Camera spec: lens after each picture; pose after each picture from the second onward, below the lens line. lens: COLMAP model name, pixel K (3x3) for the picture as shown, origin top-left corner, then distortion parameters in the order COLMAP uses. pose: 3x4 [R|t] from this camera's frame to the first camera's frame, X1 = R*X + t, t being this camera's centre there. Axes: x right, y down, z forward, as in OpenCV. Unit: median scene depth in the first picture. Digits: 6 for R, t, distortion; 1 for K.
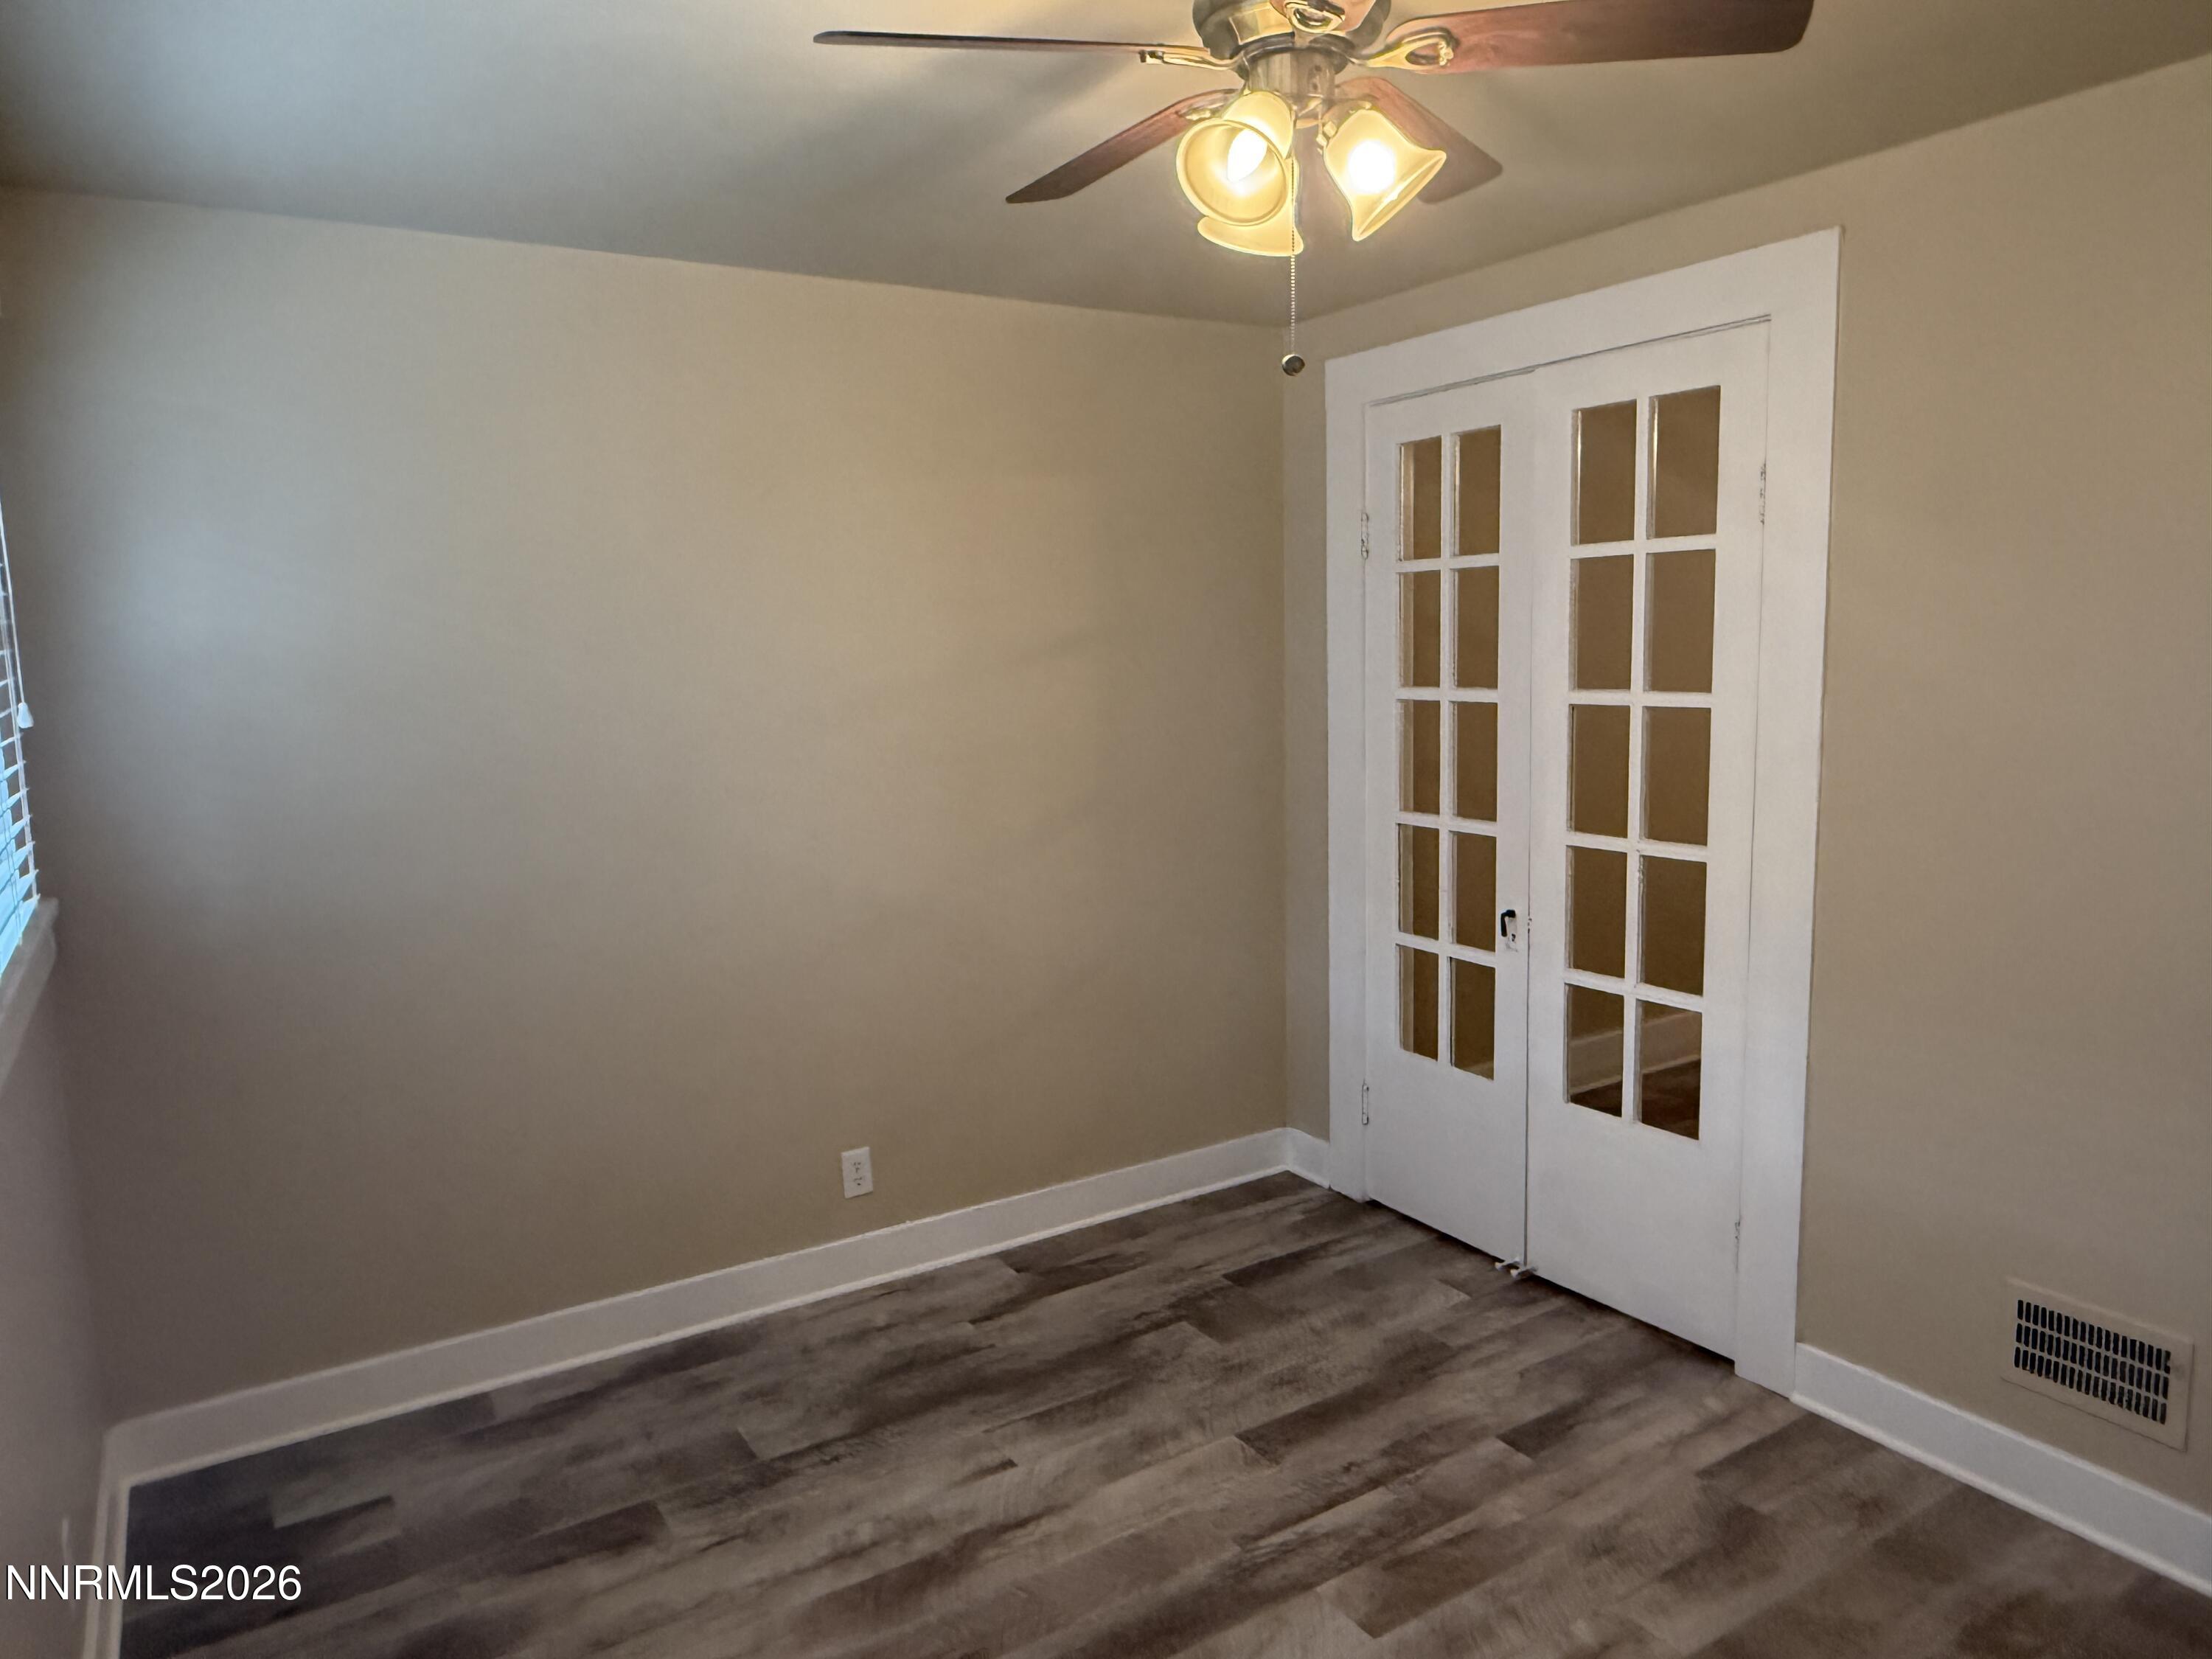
lens RADIAL K [[1480.6, 0, 1096.0], [0, 1480.6, 847.5], [0, 0, 1]] dist [0.018154, -0.002091]
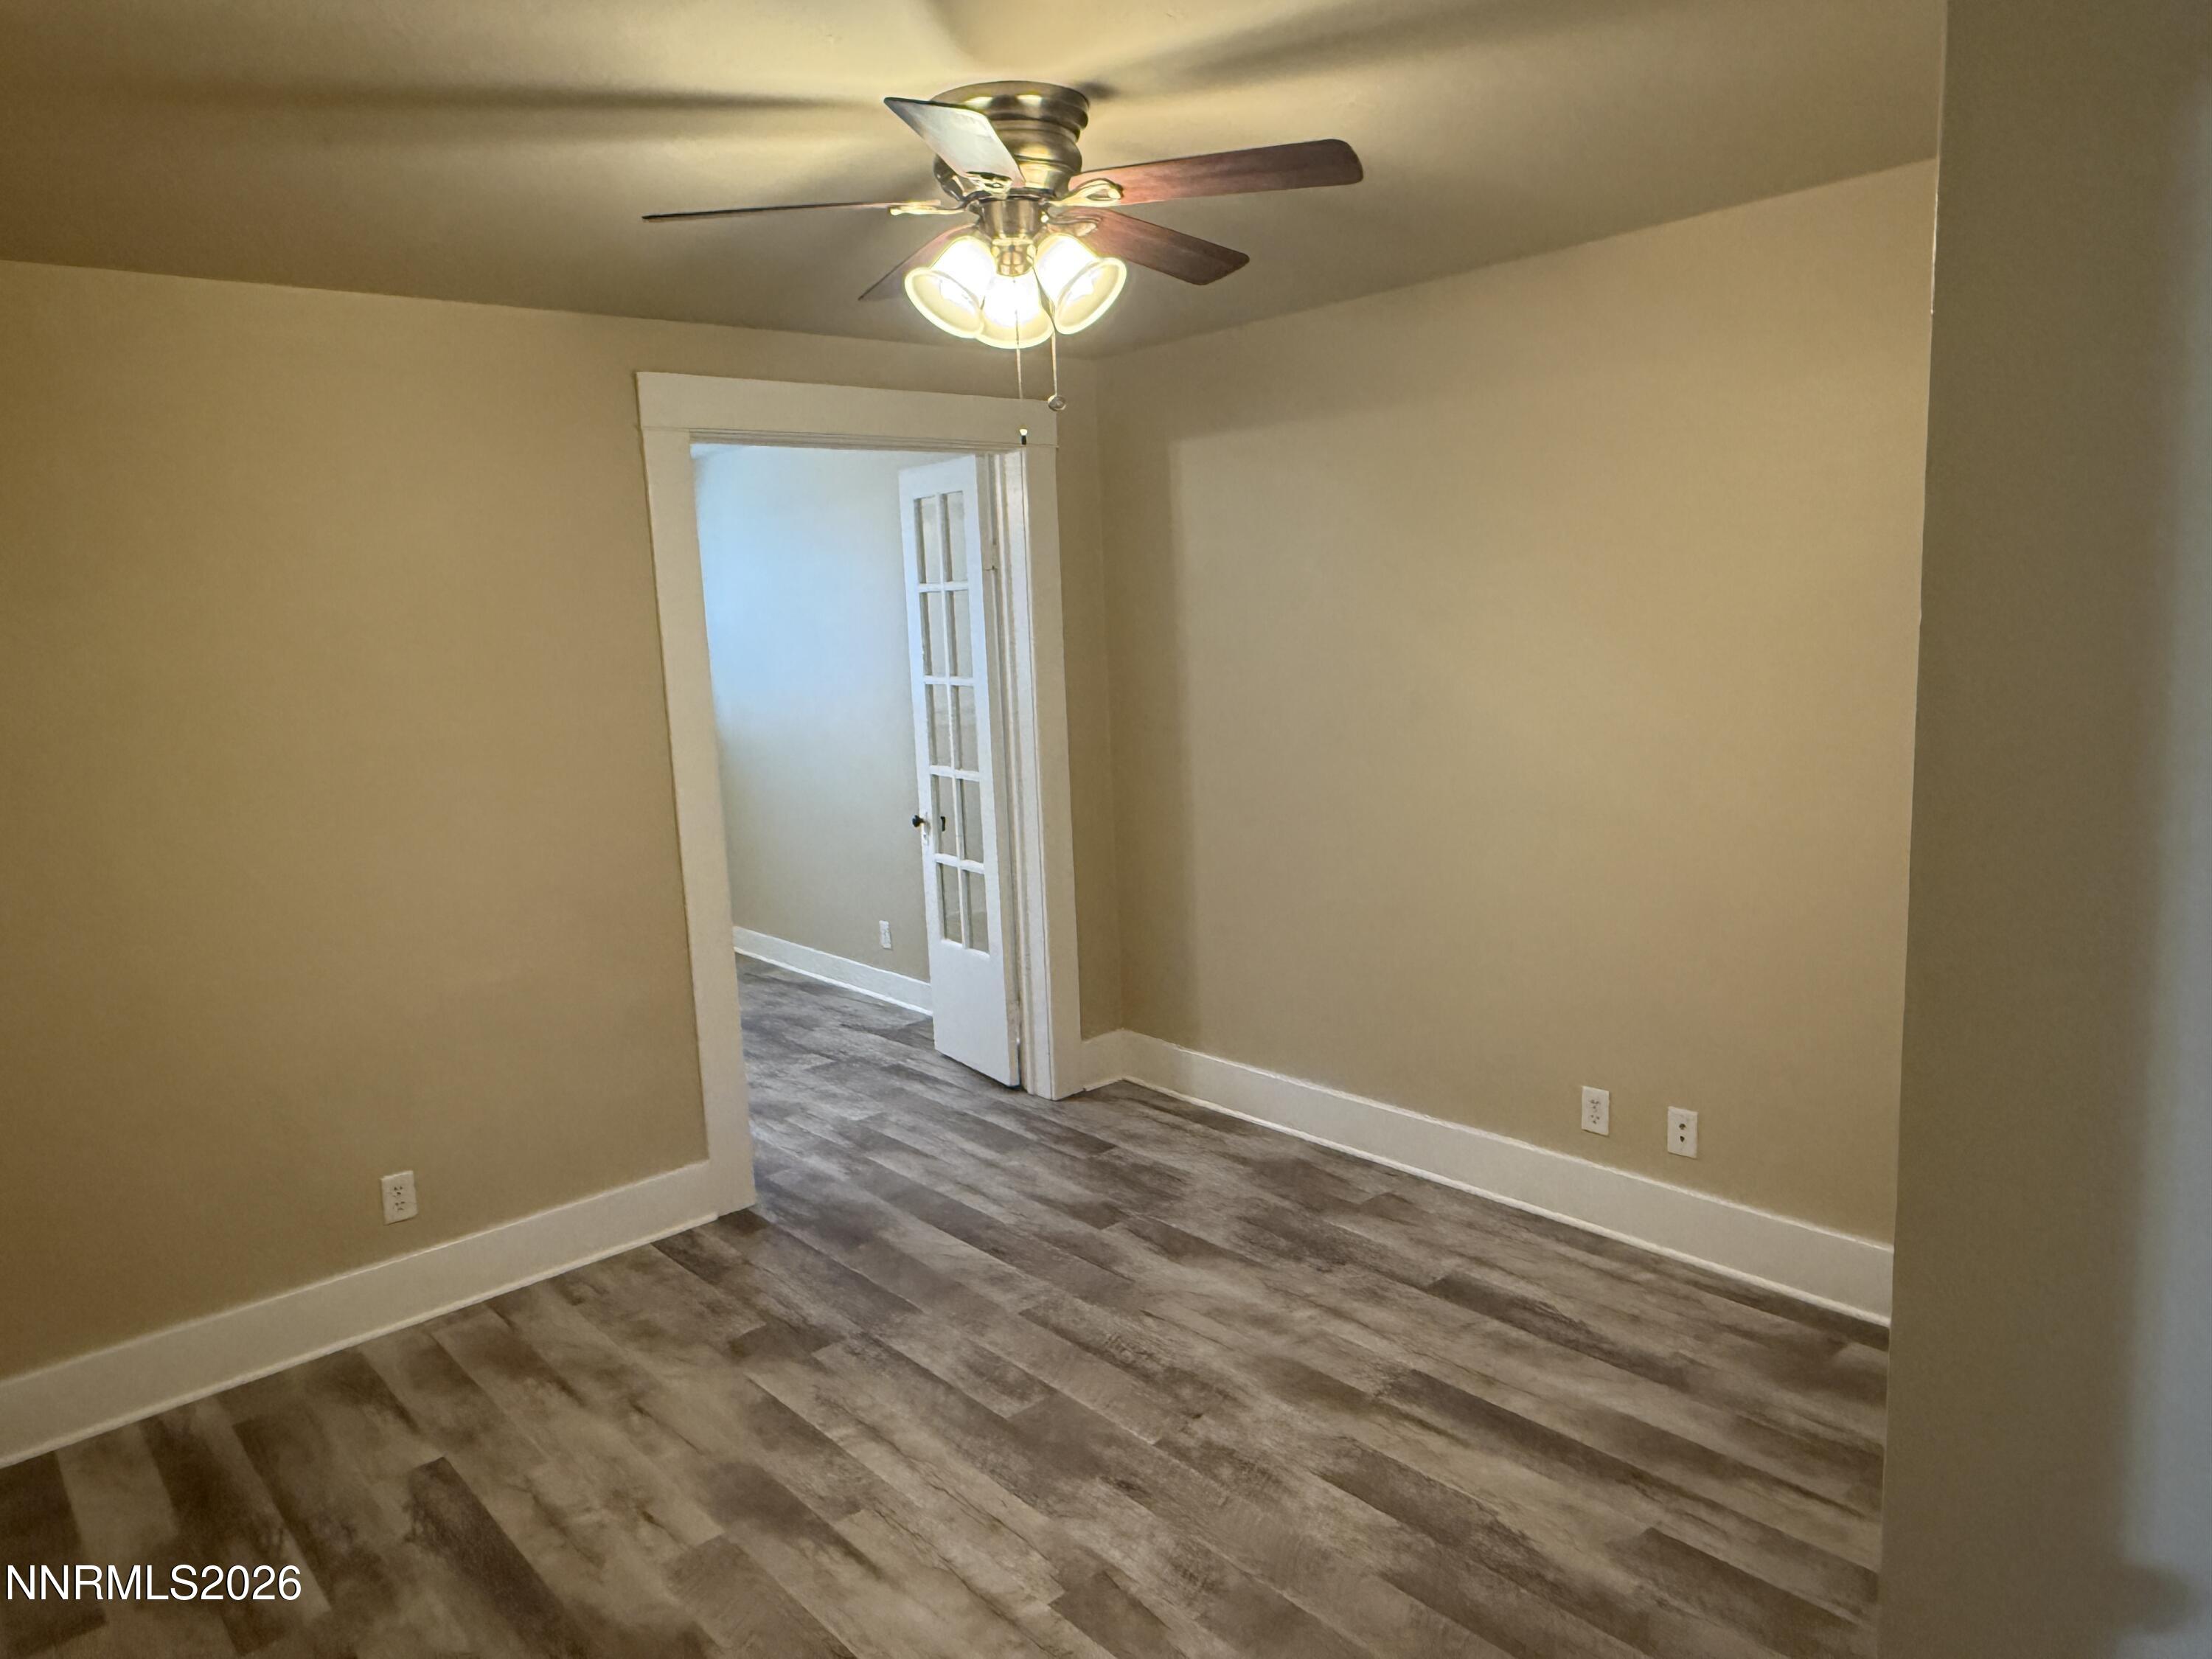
lens RADIAL K [[1480.6, 0, 1096.0], [0, 1480.6, 847.5], [0, 0, 1]] dist [0.018154, -0.002091]
pose [[0.132271, 0.176588, -0.975357, 1.896957], [-0.102400, 0.981172, 0.163754, -0.234509], [0.985910, 0.078216, 0.147863, 1.195027]]
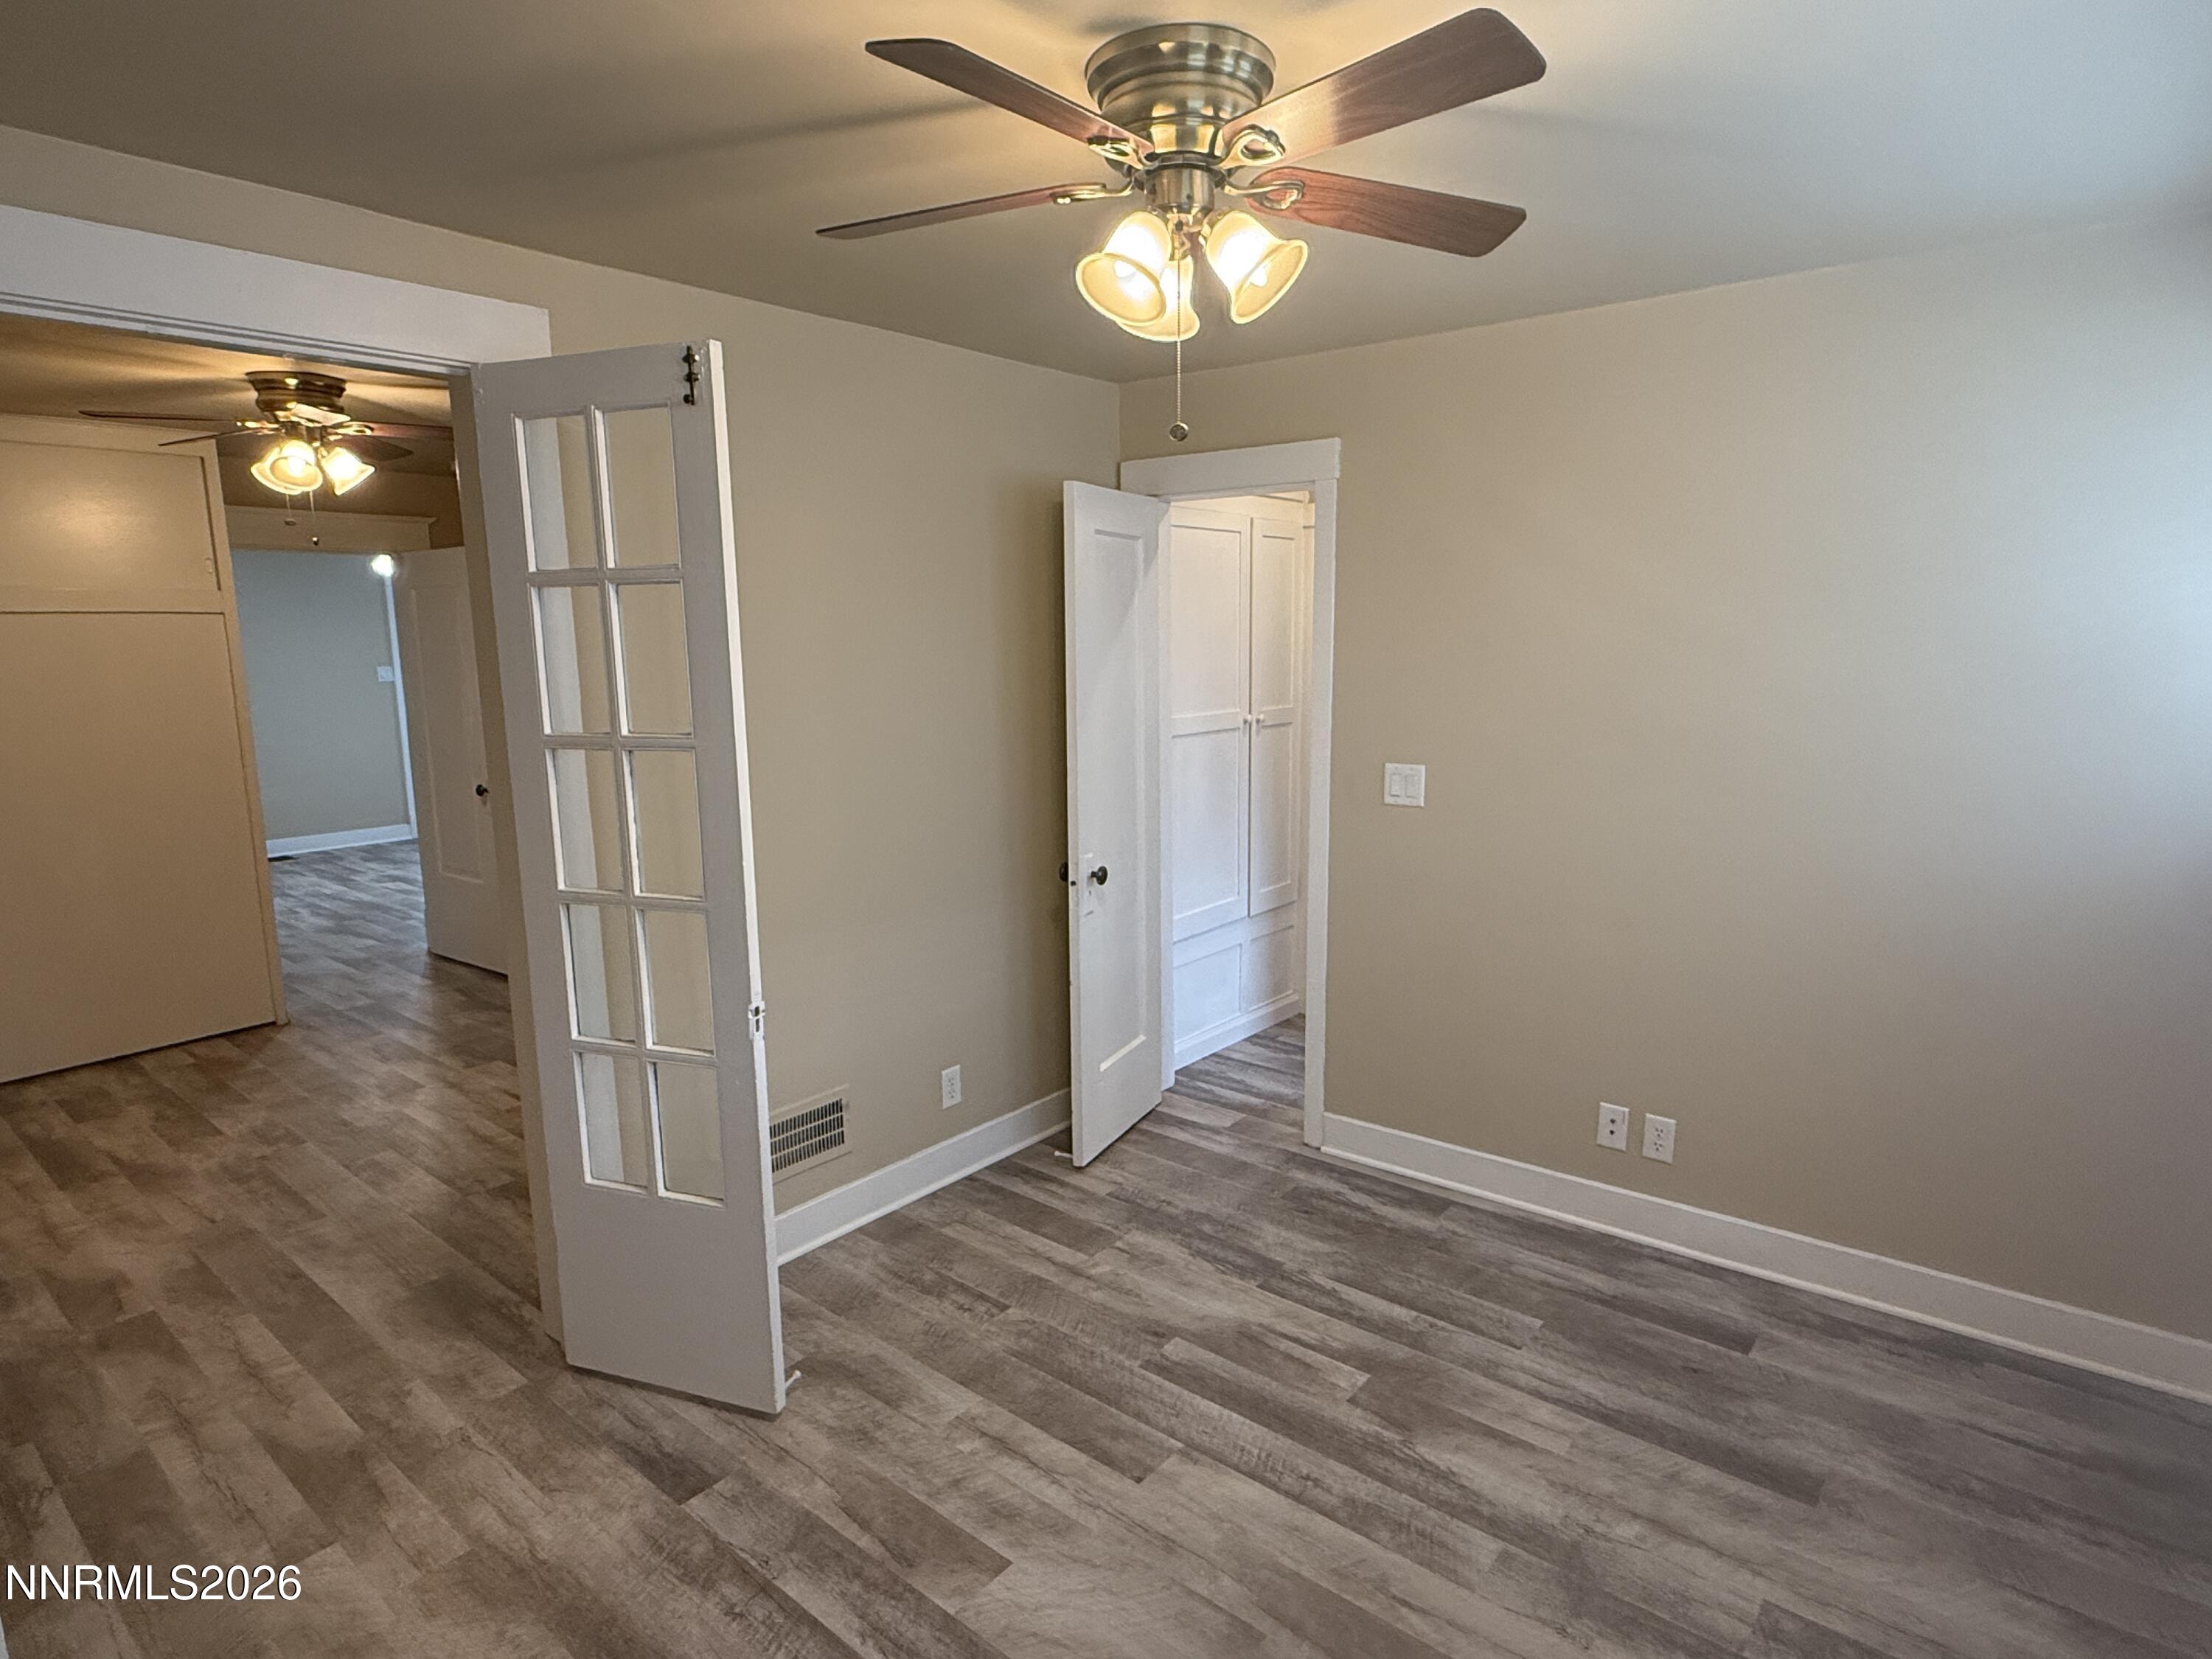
lens RADIAL K [[1190.4, 0, 1137.3], [0, 1190.4, 824.1], [0, 0, 1]] dist [0.002431, 0.000326]
pose [[-0.315487, -0.137092, 0.938975, -0.496023], [0.160944, 0.967443, 0.195324, -0.138720], [-0.935182, 0.212744, -0.283152, 0.844643]]
